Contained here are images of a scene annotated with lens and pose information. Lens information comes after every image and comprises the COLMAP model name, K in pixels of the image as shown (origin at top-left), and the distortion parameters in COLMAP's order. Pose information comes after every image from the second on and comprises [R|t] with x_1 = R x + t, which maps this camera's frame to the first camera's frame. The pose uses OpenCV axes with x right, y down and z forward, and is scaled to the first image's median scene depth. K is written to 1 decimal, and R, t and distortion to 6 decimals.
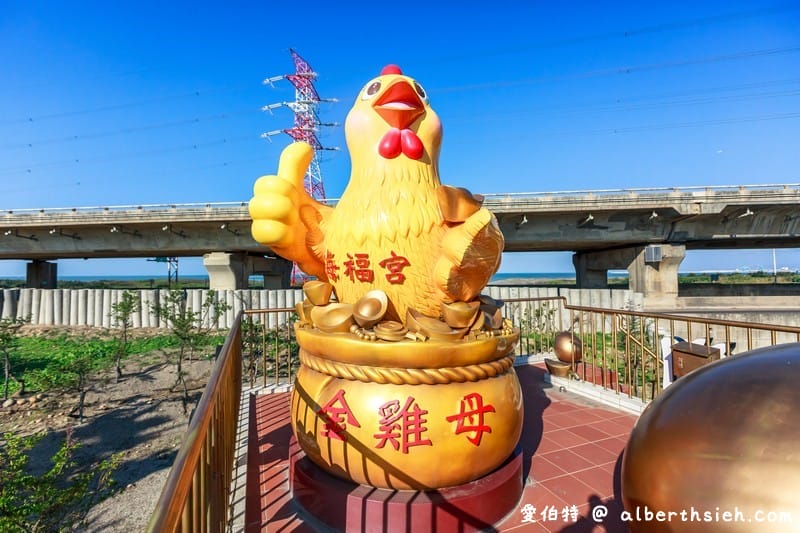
lens RADIAL K [[359.0, 0, 400.0], [0, 359.0, 266.5], [0, 0, 1]] dist [0.002123, 0.000412]
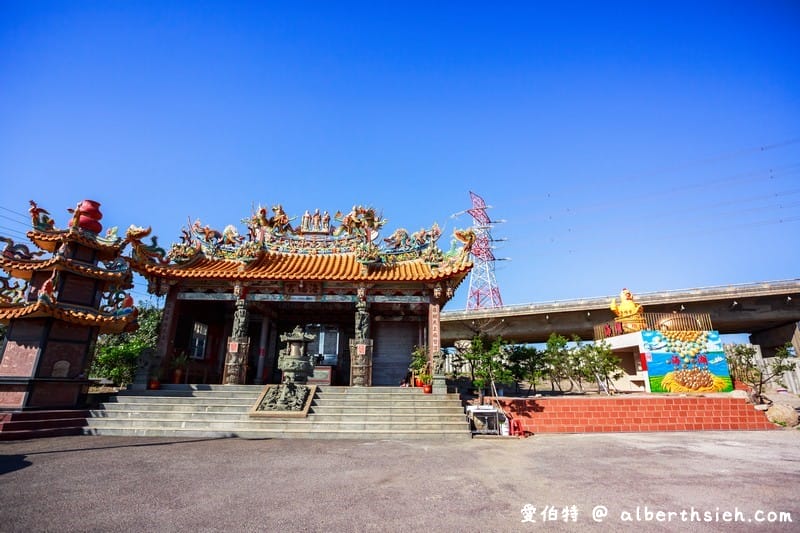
lens RADIAL K [[366.6, 0, 400.0], [0, 366.6, 266.5], [0, 0, 1]] dist [-0.051341, 0.017088]
pose [[0.921529, -0.092375, -0.377163, -0.729907], [-0.012698, 0.963604, -0.267032, 0.557752], [0.388103, 0.250867, 0.886816, -3.835711]]
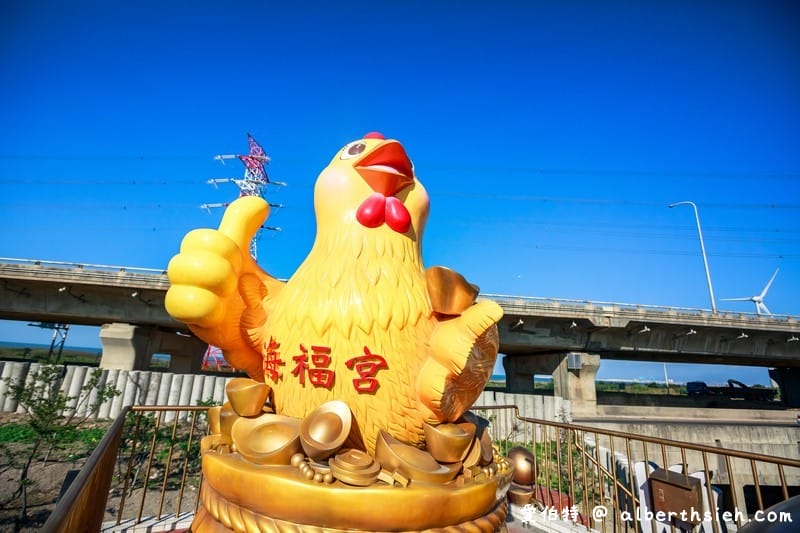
lens RADIAL K [[366.6, 0, 400.0], [0, 366.6, 266.5], [0, 0, 1]] dist [-0.051341, 0.017088]
pose [[0.979497, 0.113504, 0.166442, -0.034602], [-0.069129, 0.965380, -0.251520, -0.006477], [-0.189228, 0.234858, 0.953433, 0.090210]]
